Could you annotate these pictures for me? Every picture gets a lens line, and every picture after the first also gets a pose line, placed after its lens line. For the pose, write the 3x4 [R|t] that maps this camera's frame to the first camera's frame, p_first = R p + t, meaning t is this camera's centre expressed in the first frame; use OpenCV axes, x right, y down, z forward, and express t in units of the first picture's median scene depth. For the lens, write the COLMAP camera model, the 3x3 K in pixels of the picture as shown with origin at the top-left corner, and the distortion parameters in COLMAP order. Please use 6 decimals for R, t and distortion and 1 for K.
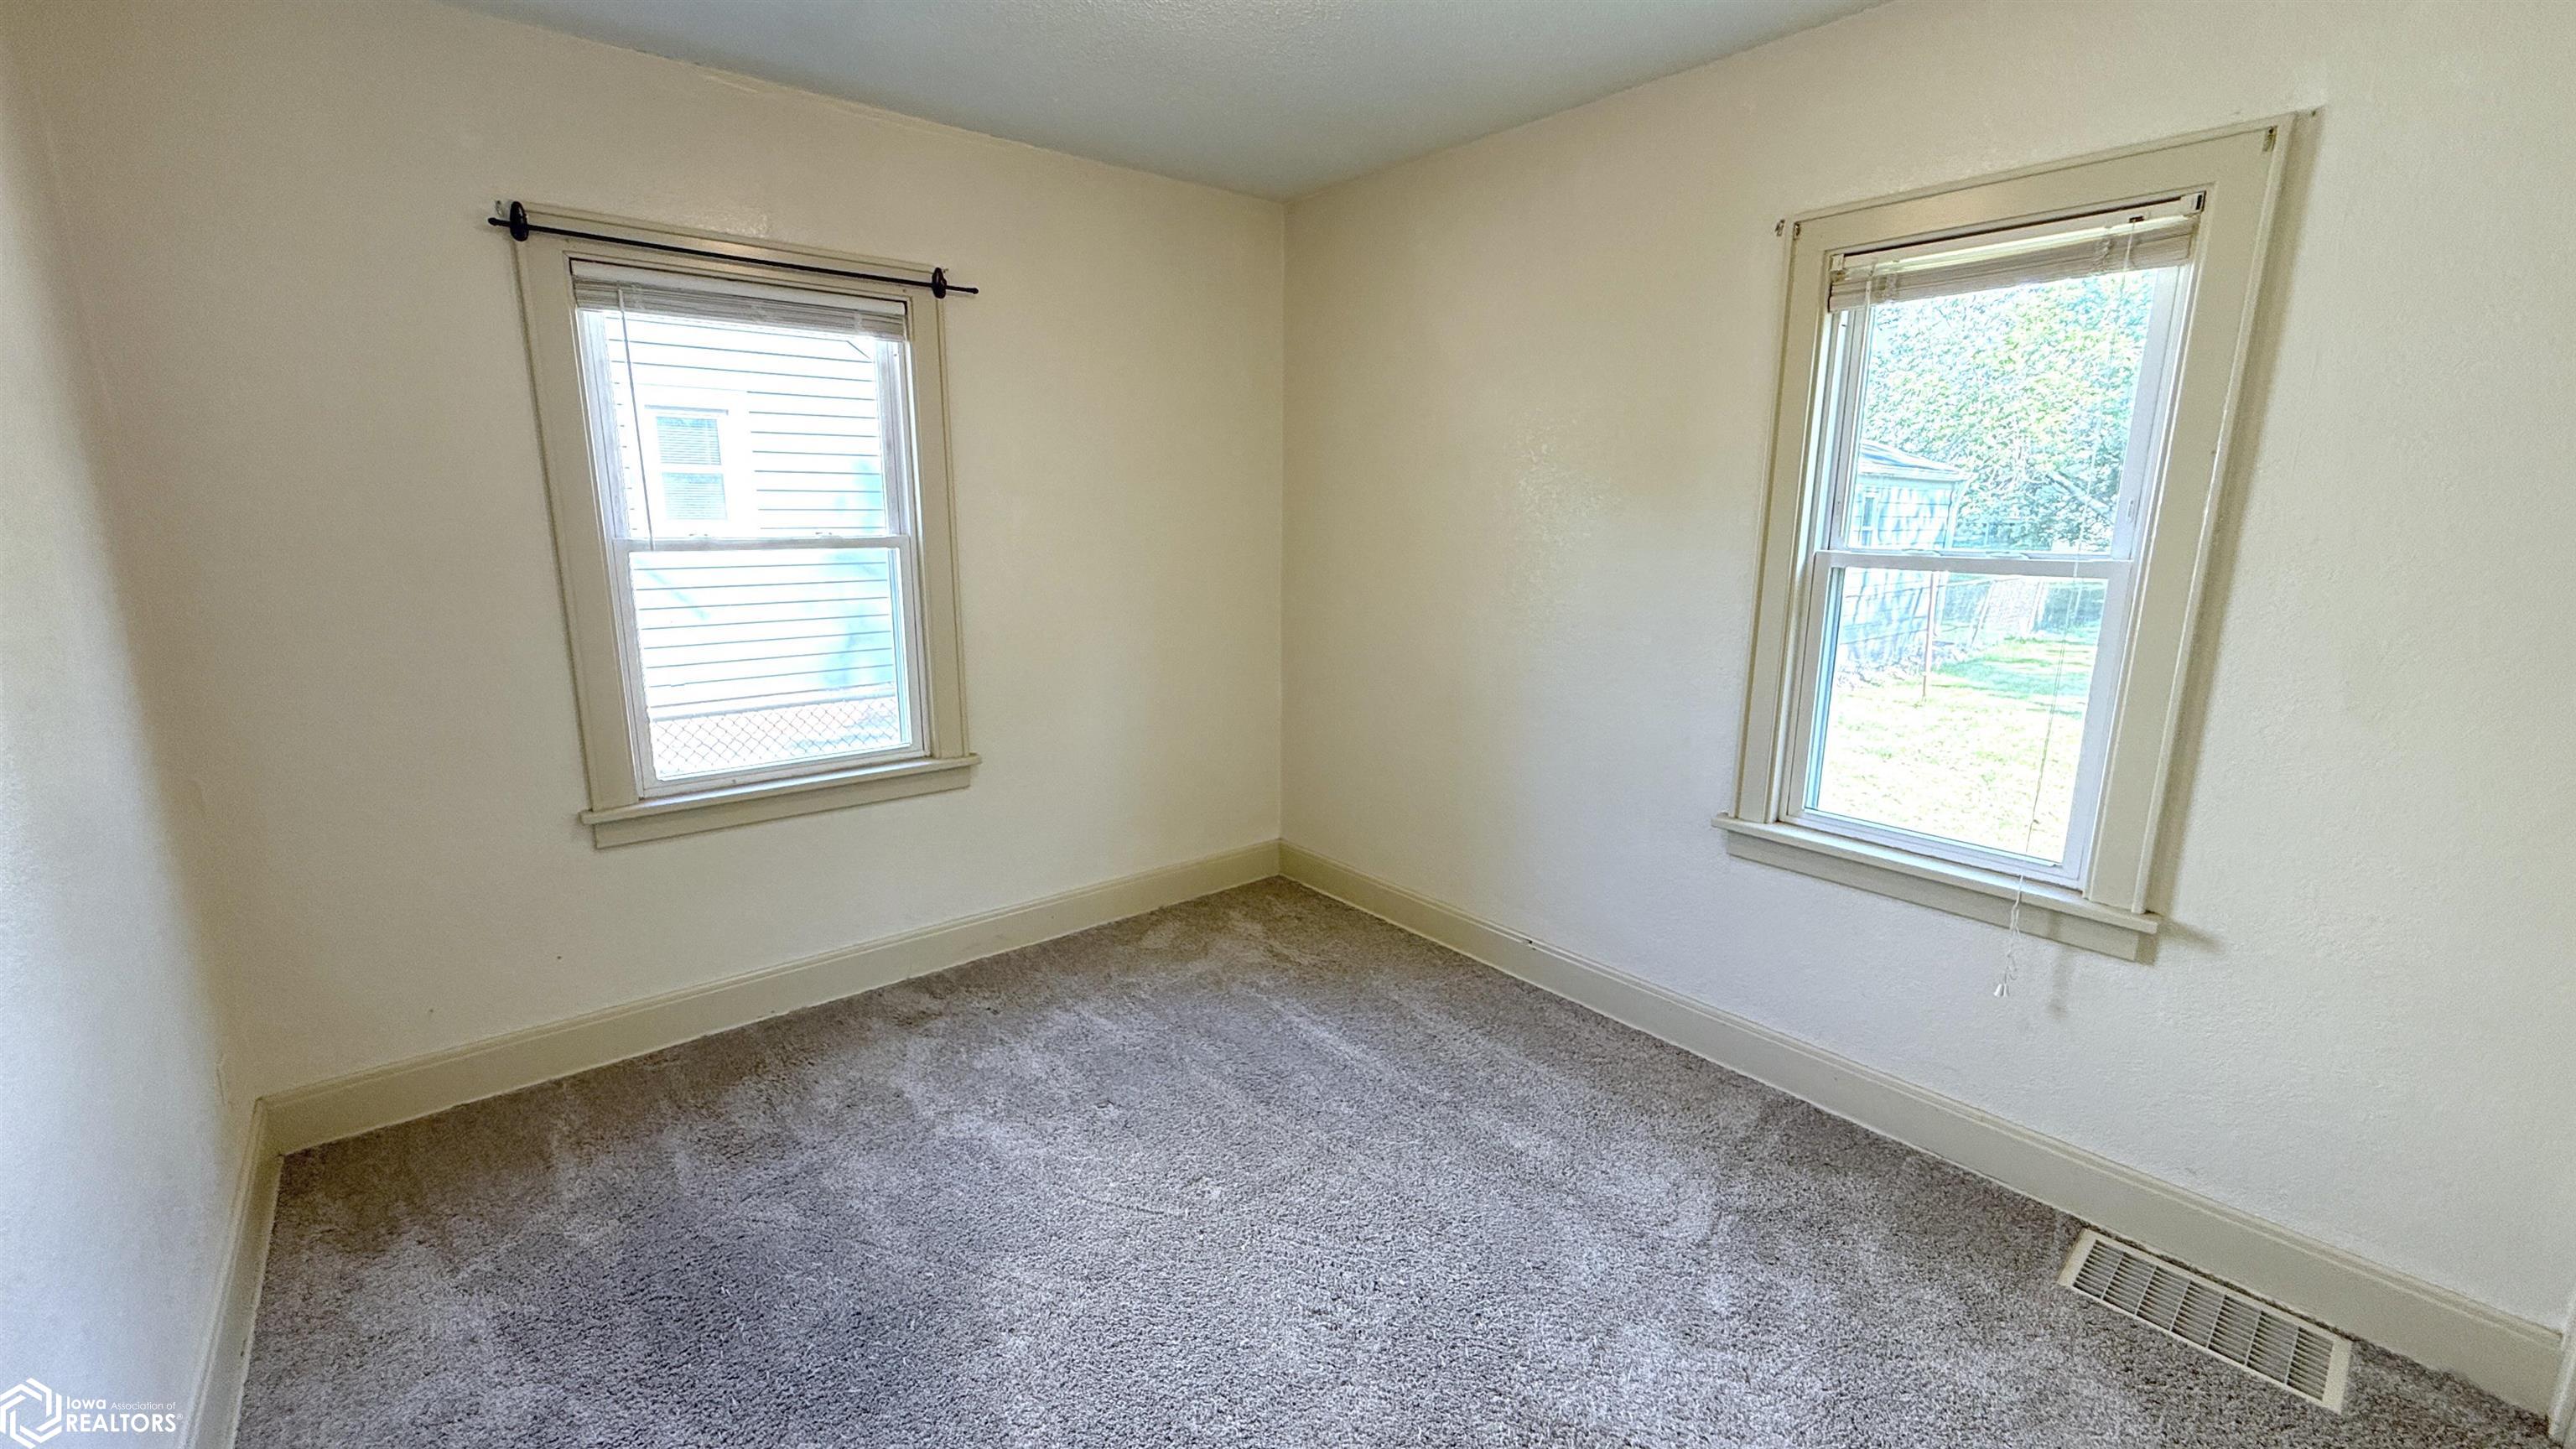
lens RADIAL K [[1031.5, 0, 1283.1], [0, 1031.5, 723.2], [0, 0, 1]] dist [0.000418, -0.000168]
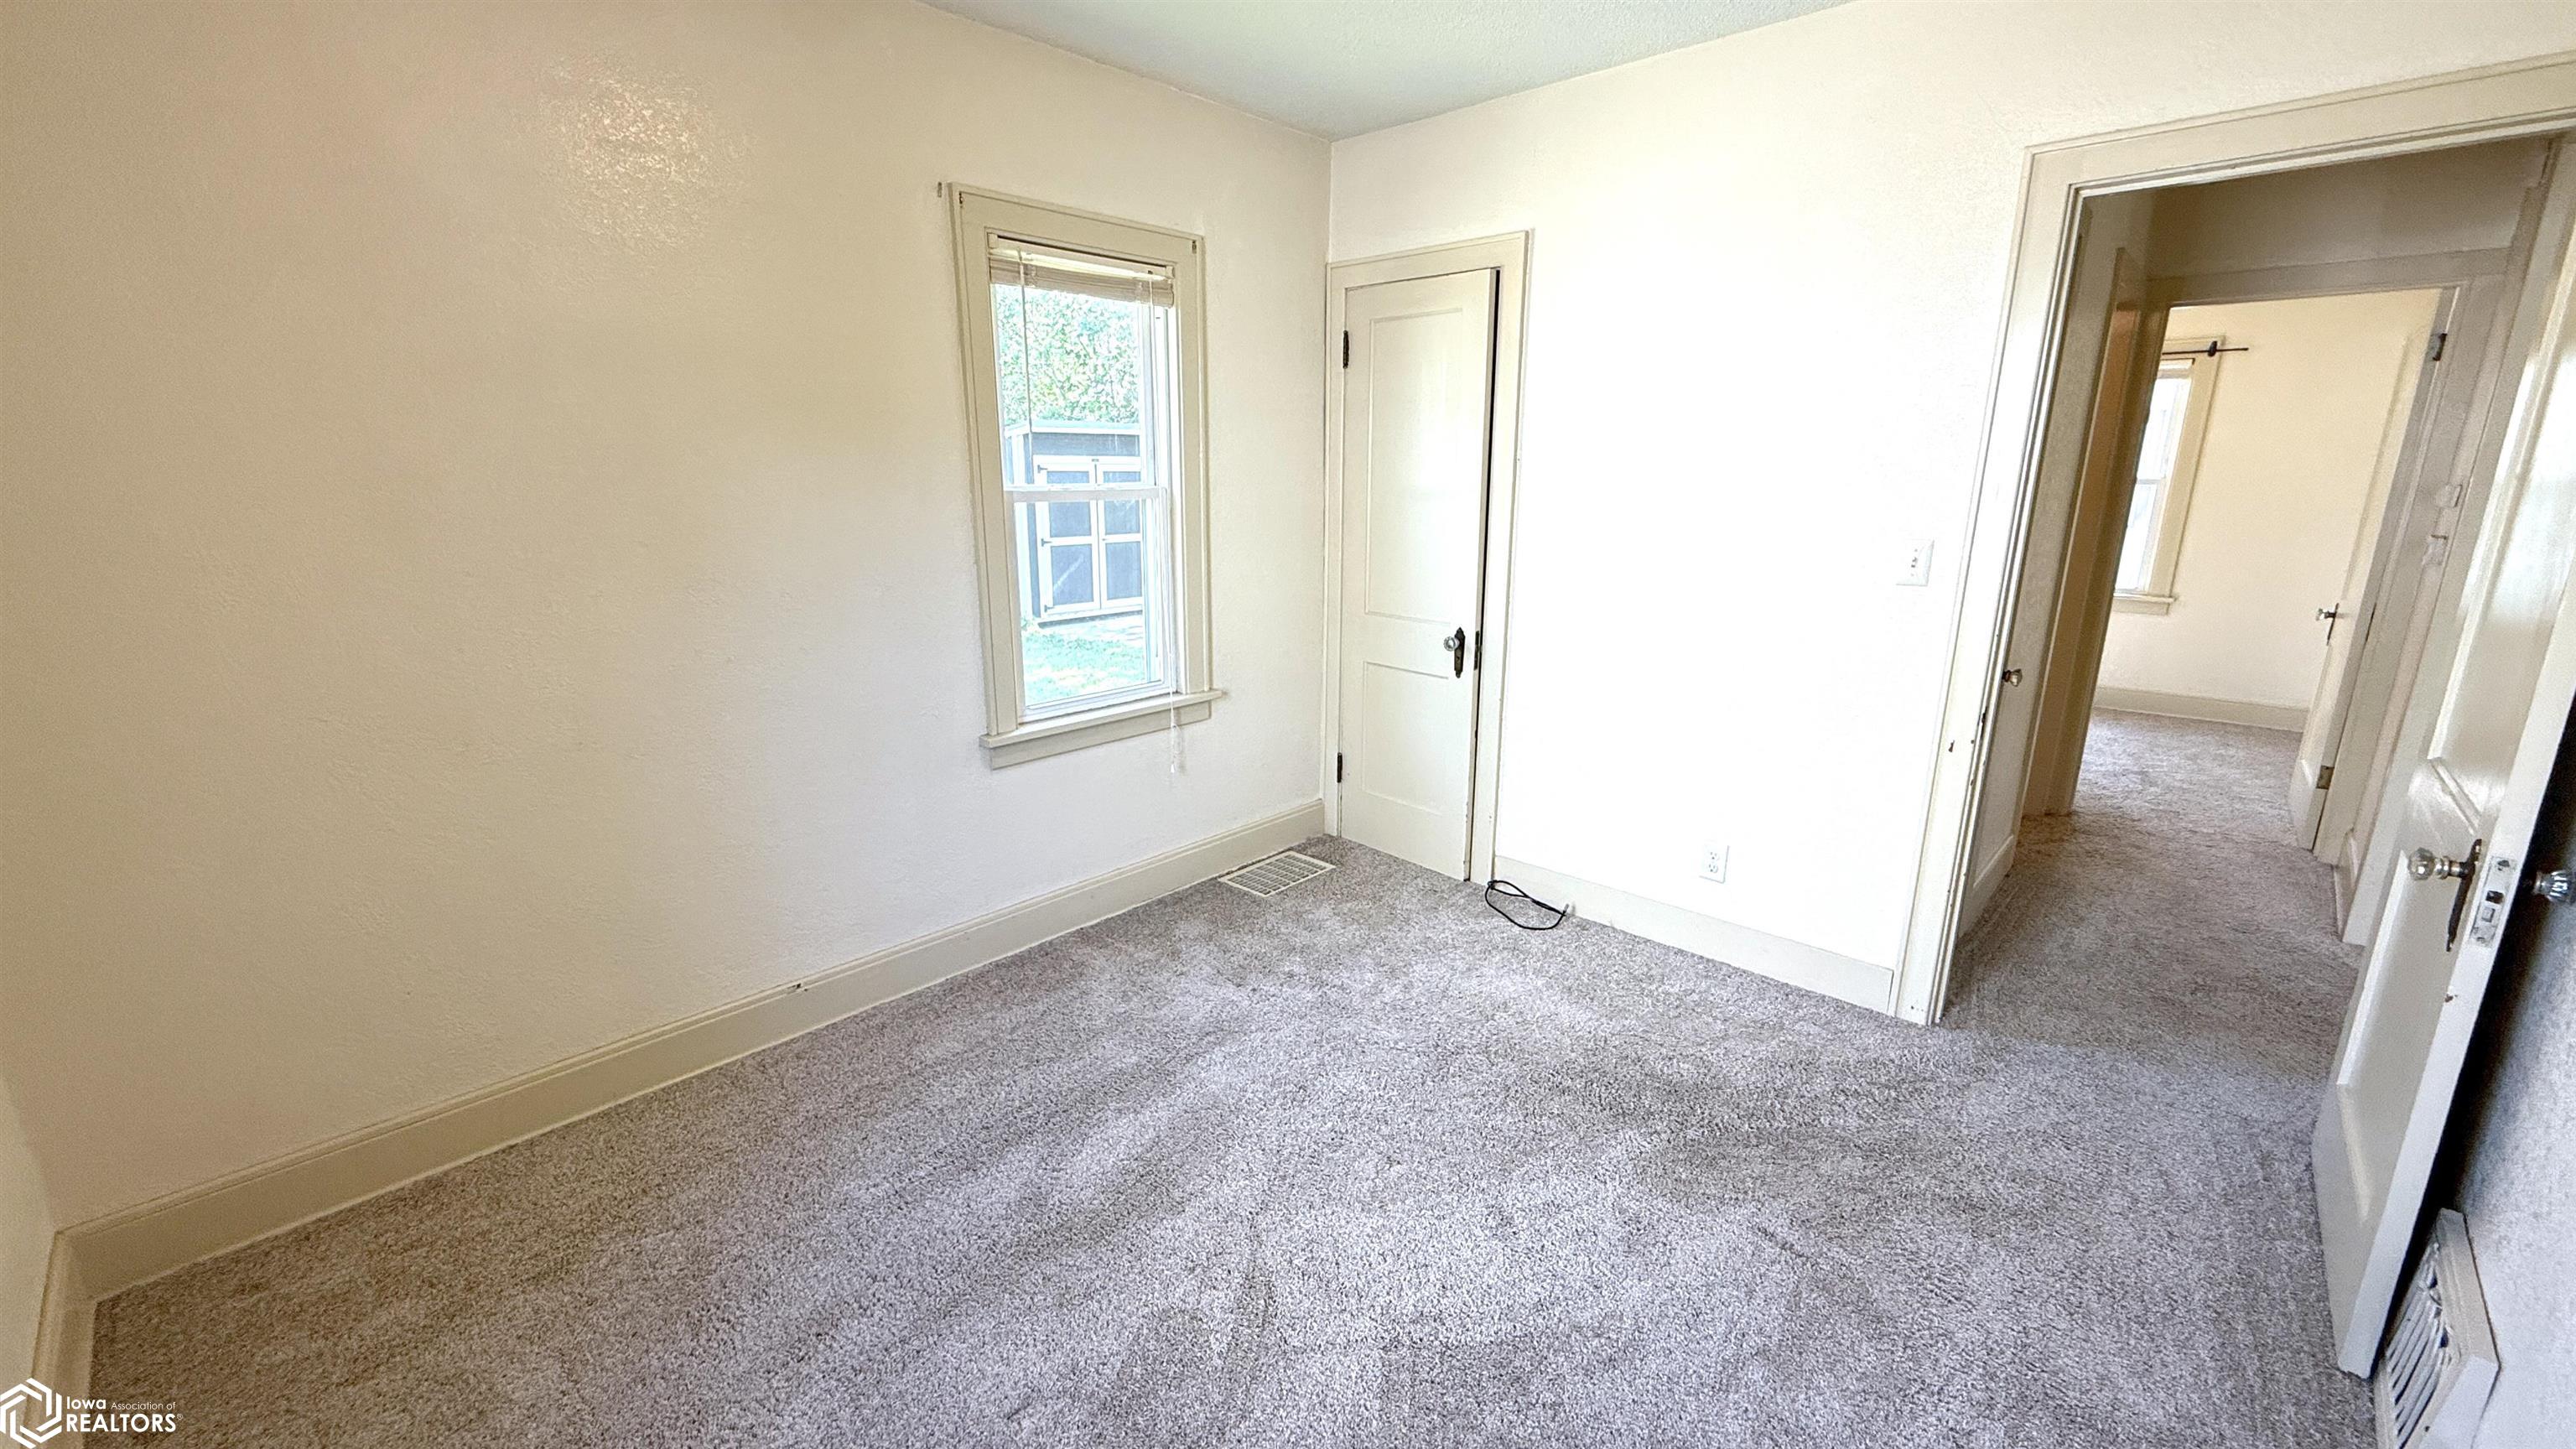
lens RADIAL K [[1004.0, 0, 1295.3], [0, 1004.0, 711.9], [0, 0, 1]] dist [0.001197, 0.000044]
pose [[-0.114793, -0.242522, 0.963330, -0.766293], [0.202053, 0.943769, 0.261675, -0.180703], [-0.972624, 0.224683, -0.059336, 0.901512]]
